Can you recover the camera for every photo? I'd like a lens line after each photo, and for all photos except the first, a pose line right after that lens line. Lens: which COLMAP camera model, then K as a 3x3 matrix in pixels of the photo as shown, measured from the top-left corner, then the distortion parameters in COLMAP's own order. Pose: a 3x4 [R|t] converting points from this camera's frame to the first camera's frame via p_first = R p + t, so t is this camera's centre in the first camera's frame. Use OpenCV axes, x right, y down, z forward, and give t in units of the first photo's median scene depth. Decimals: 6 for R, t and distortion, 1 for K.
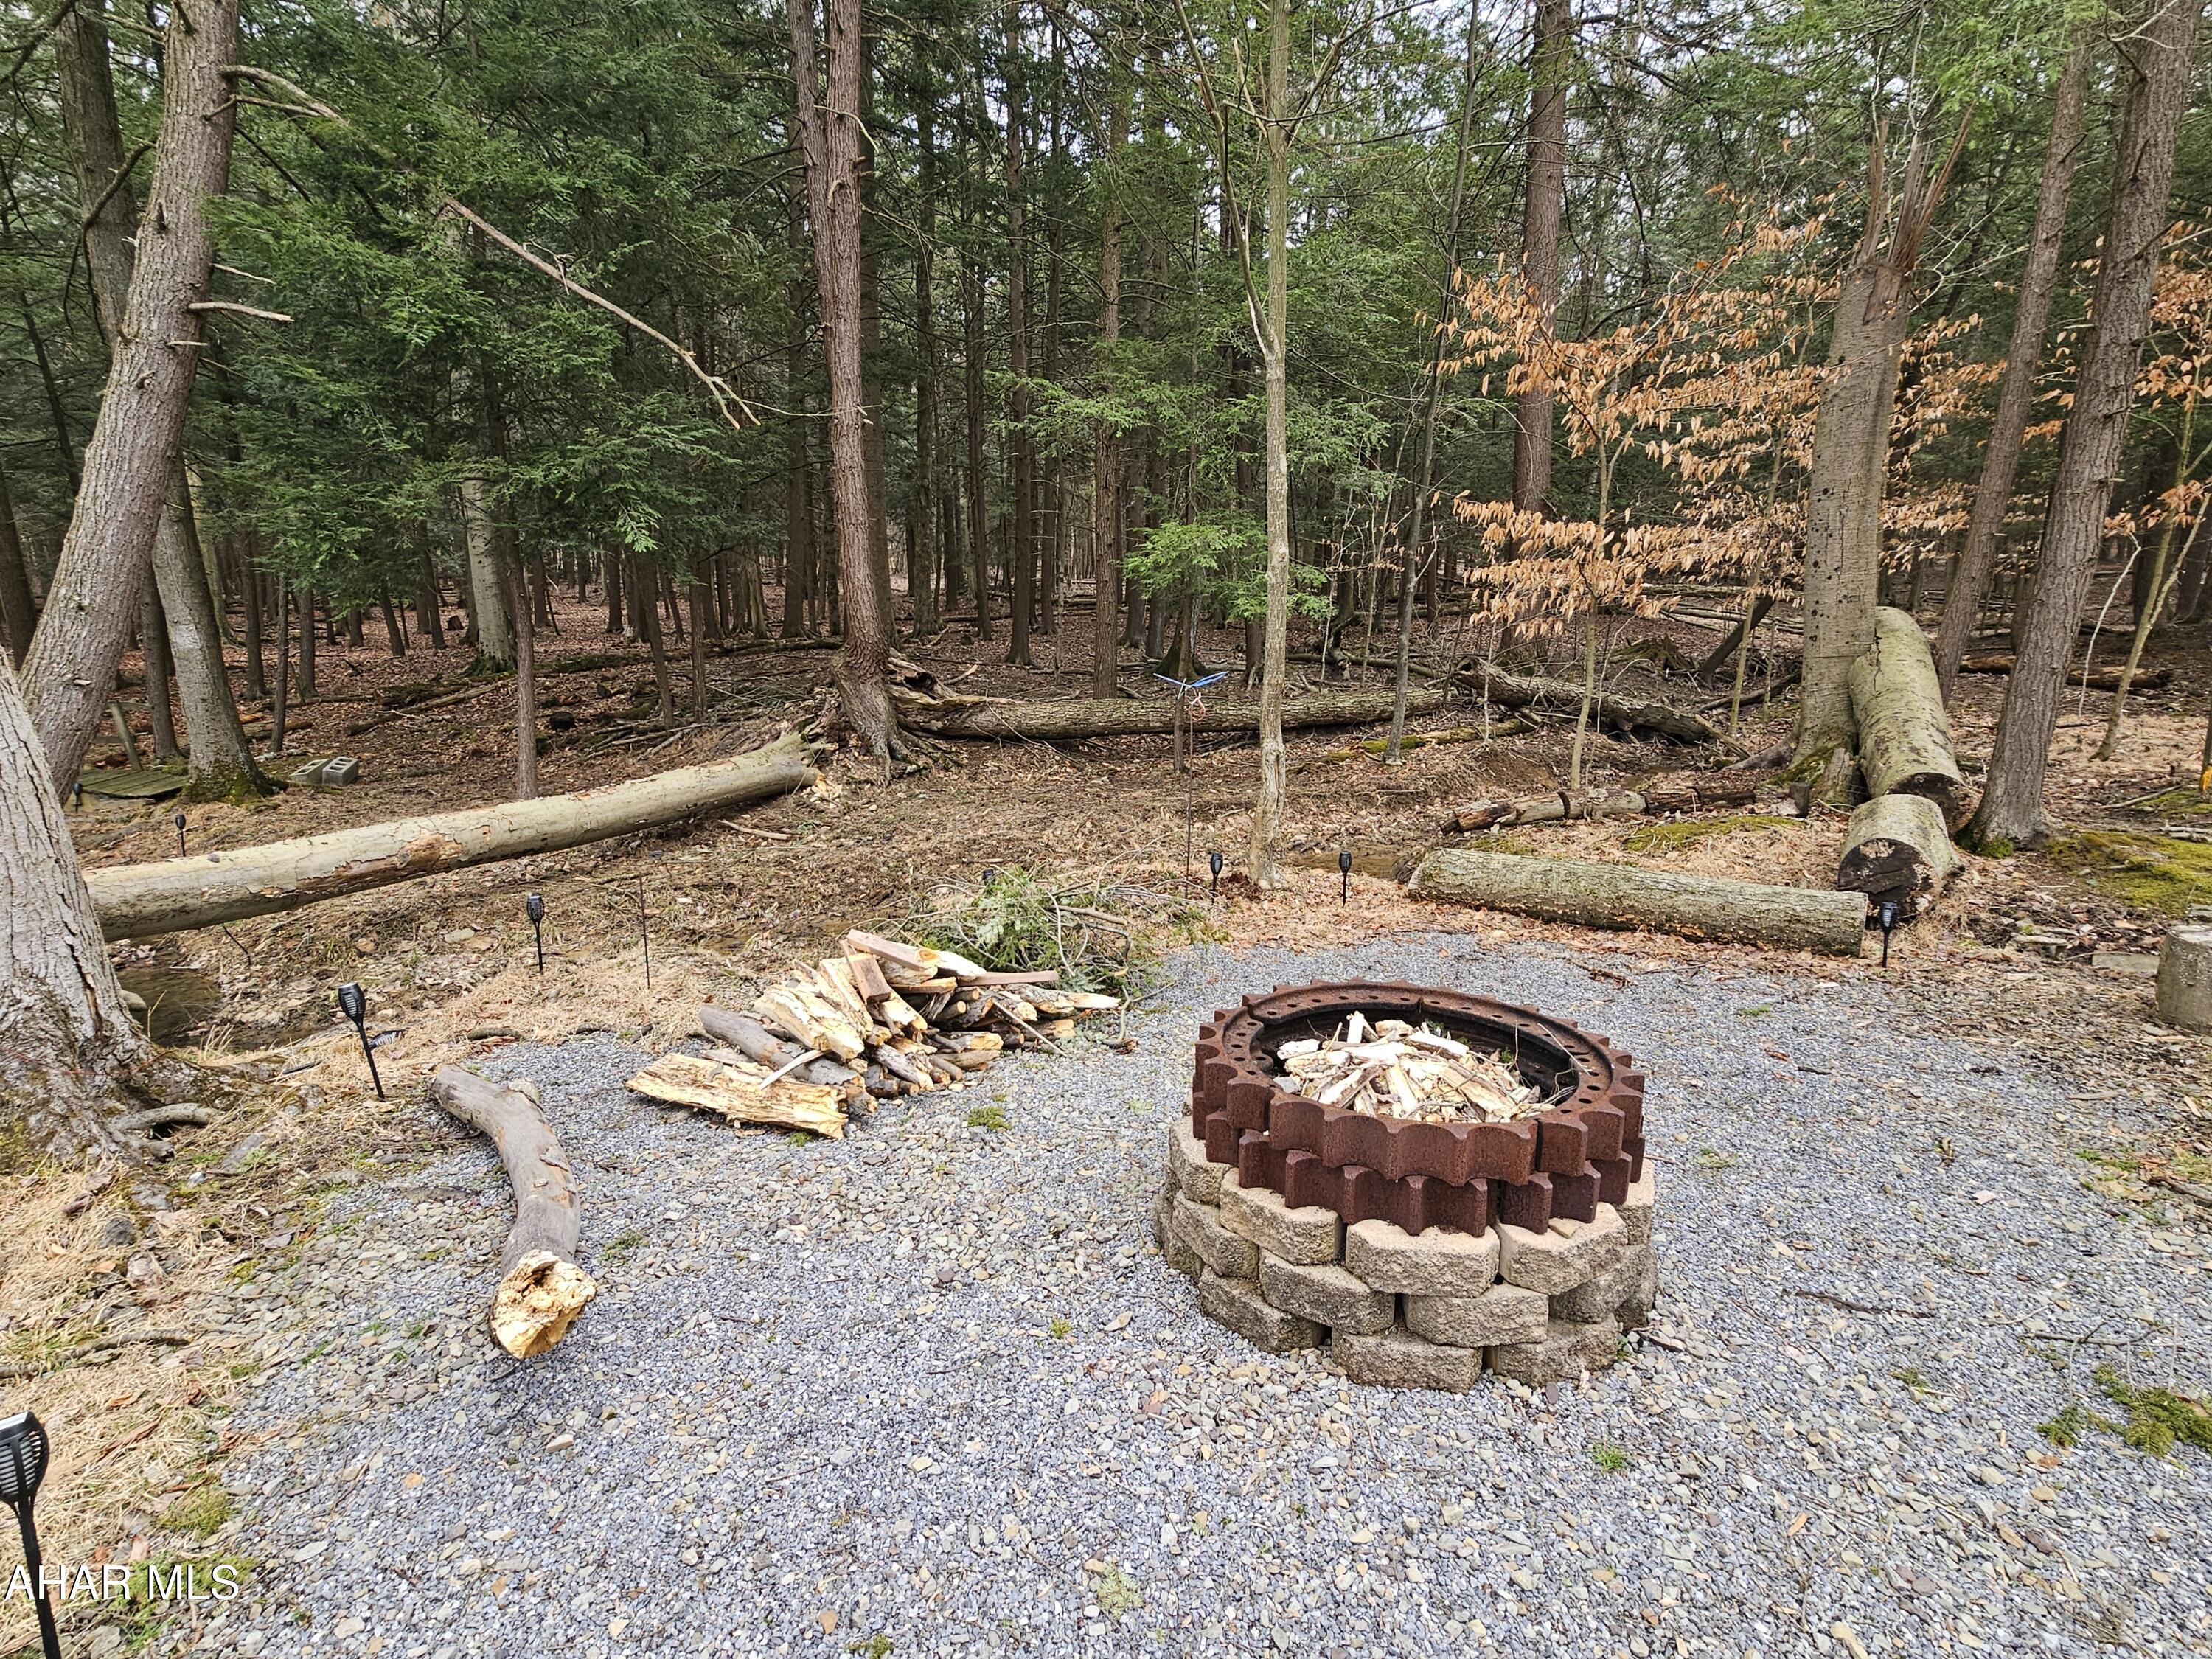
lens RADIAL K [[1005.8, 0, 1141.7], [0, 1005.8, 854.5], [0, 0, 1]] dist [-0.000919, -0.000038]
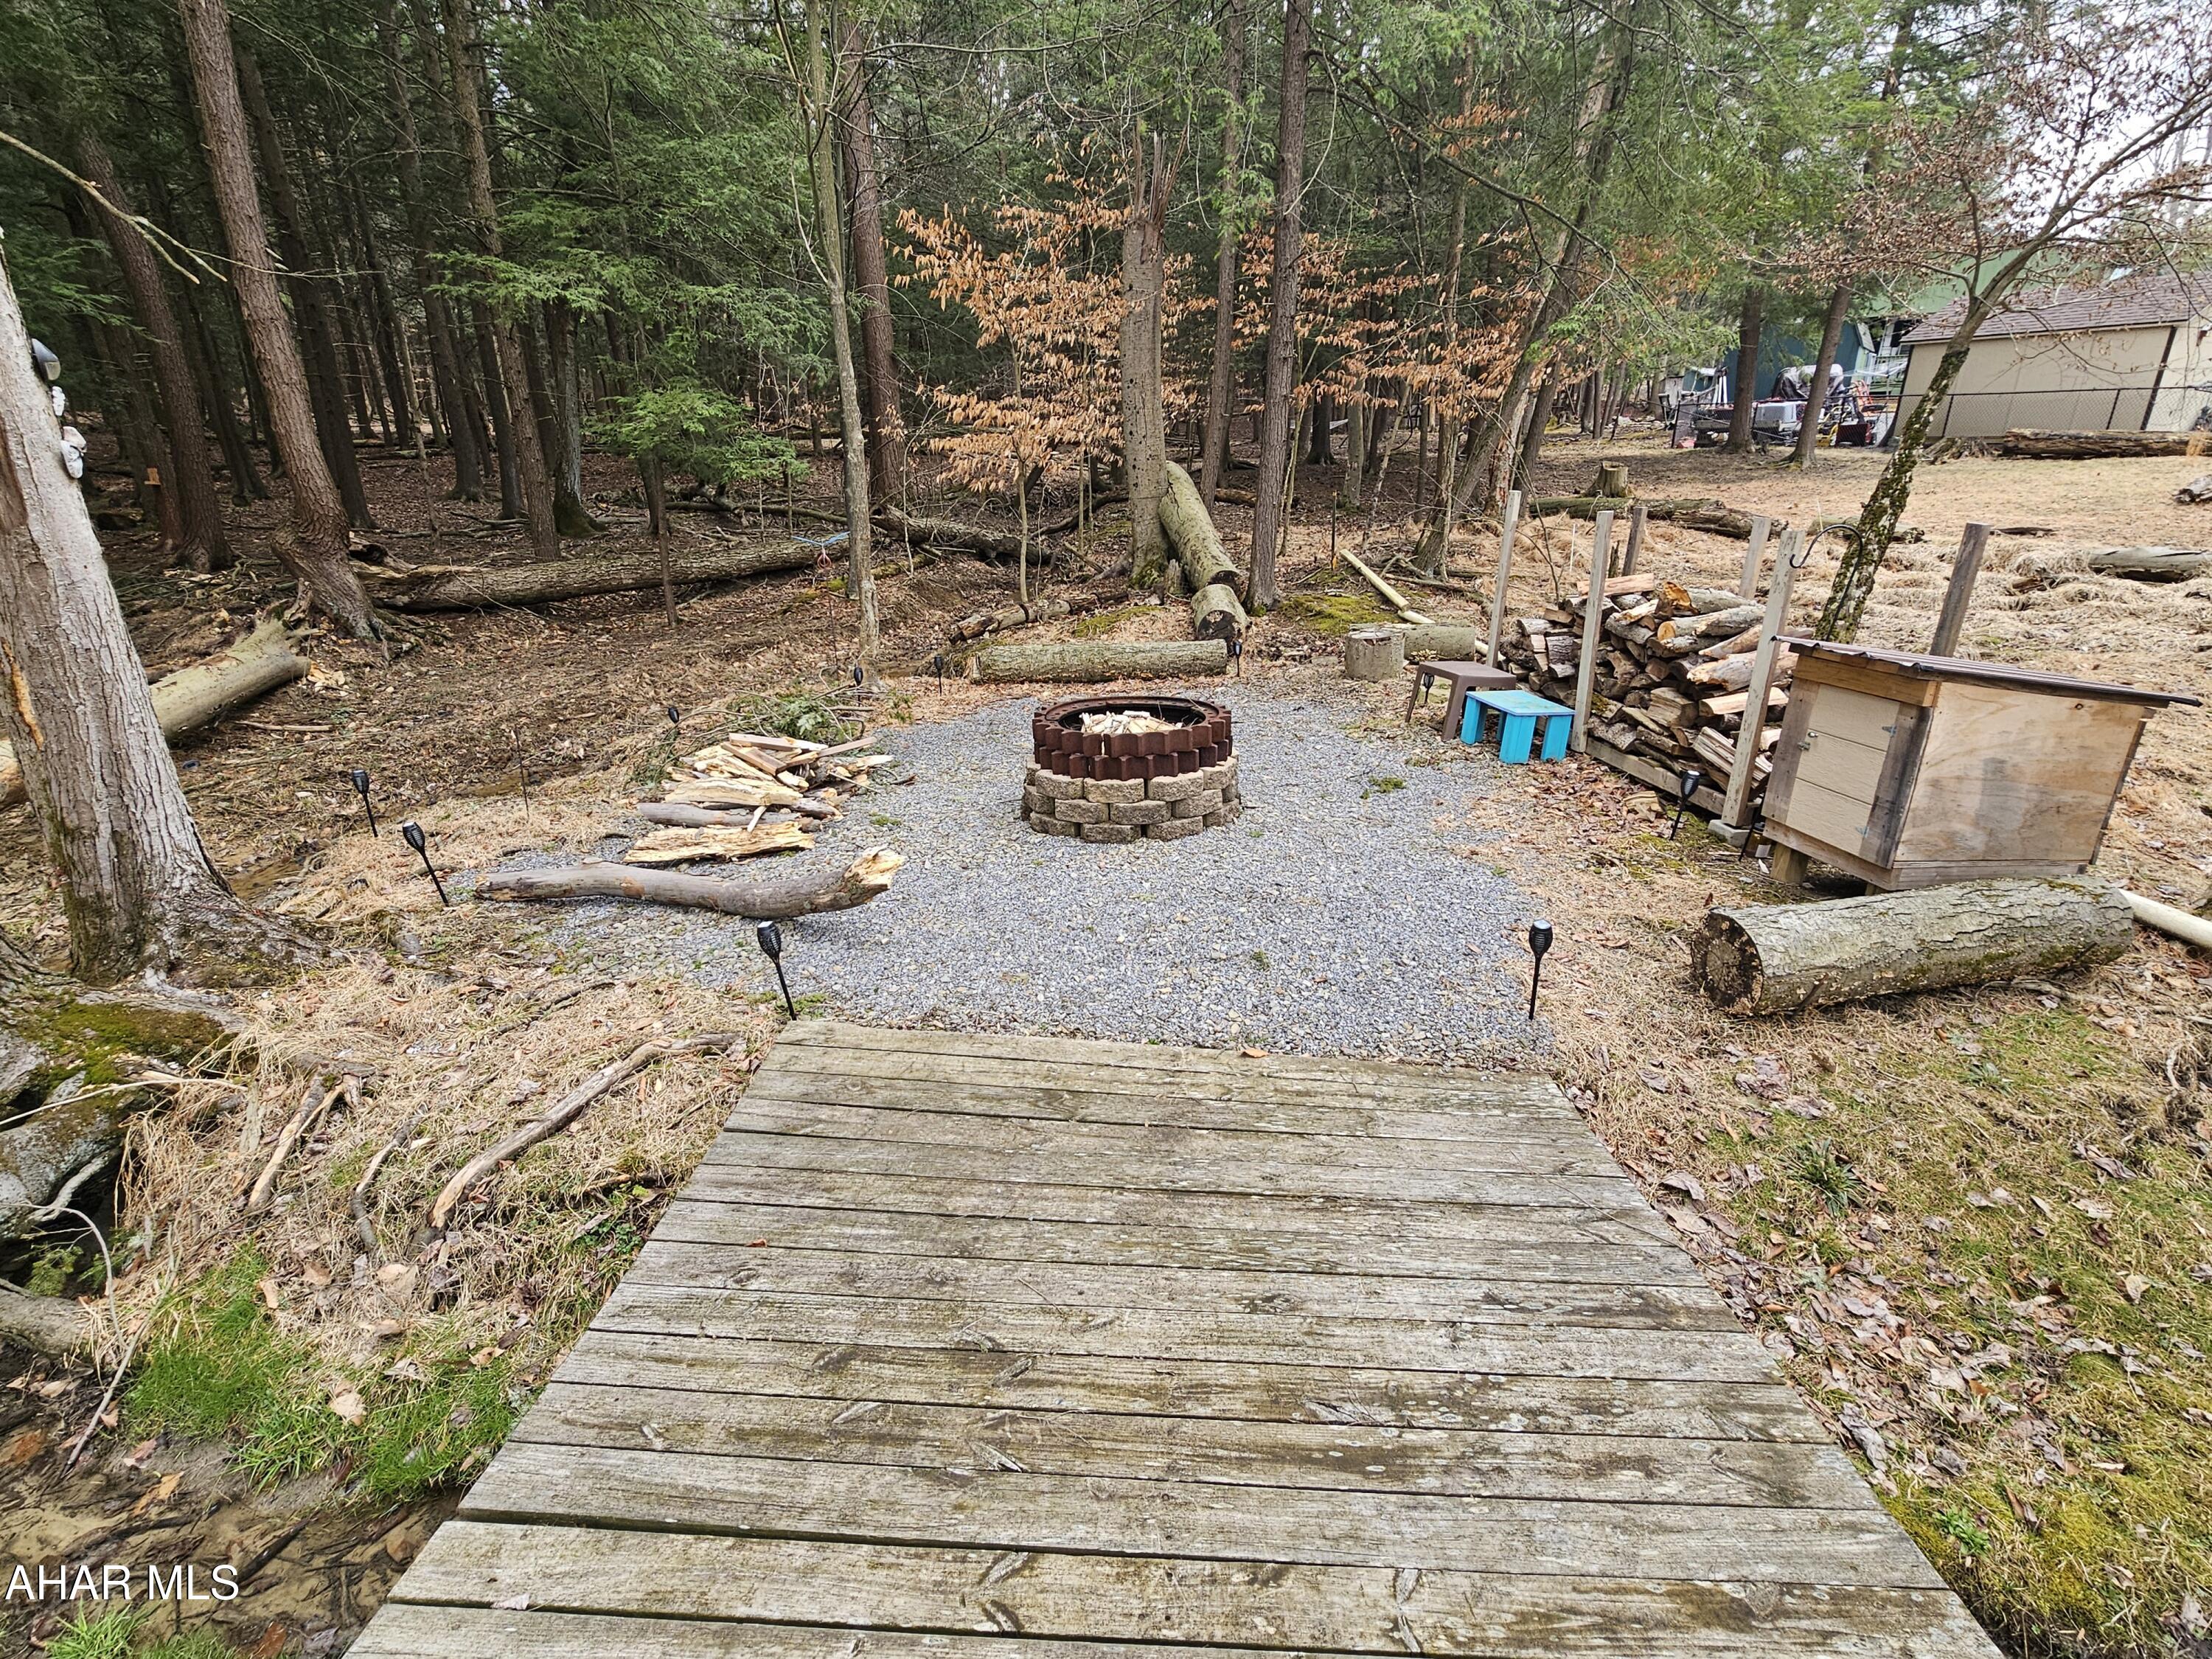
lens RADIAL K [[902.9, 0, 1096.8], [0, 902.9, 834.7], [0, 0, 1]] dist [-0.000699, 0.000118]
pose [[0.825738, -0.226471, 0.516592, -0.259954], [0.139302, 0.969366, 0.202301, 0.012153], [-0.546582, -0.095085, 0.831990, -0.178790]]
